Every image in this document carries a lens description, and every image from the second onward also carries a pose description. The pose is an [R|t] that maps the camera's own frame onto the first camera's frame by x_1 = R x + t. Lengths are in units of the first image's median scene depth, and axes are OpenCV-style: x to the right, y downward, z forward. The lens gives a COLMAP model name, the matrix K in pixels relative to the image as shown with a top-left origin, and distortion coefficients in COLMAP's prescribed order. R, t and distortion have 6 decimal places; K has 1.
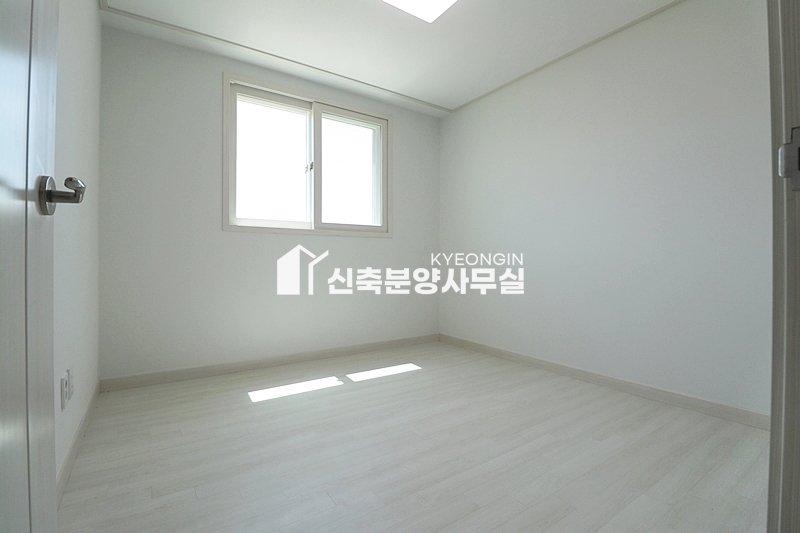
lens RADIAL K [[371.2, 0, 400.3], [0, 371.2, 258.9], [0, 0, 1]] dist [0.000359, 0.000061]
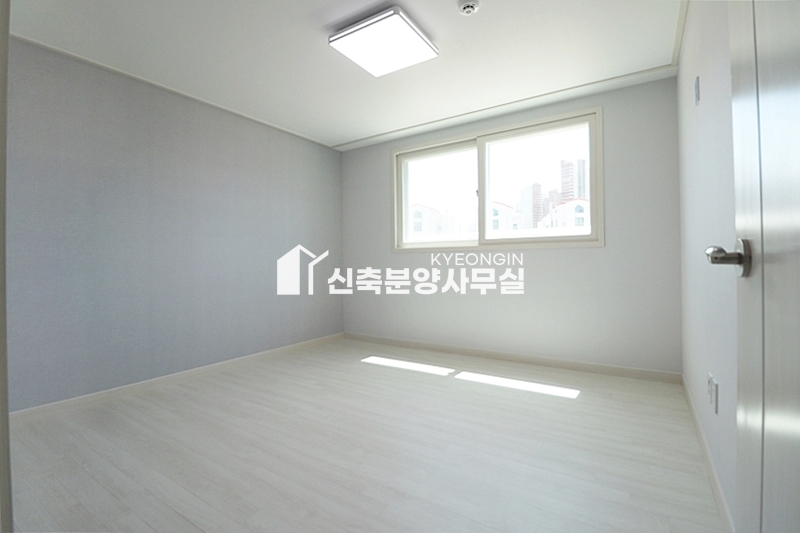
lens RADIAL K [[371.2, 0, 401.7], [0, 371.2, 266.9], [0, 0, 1]] dist [0.000359, 0.000061]
pose [[0.397668, -0.000822, -0.917529, 0.740152], [-0.008219, 0.999956, -0.004458, -0.006555], [0.917493, 0.009313, 0.397644, 0.320645]]
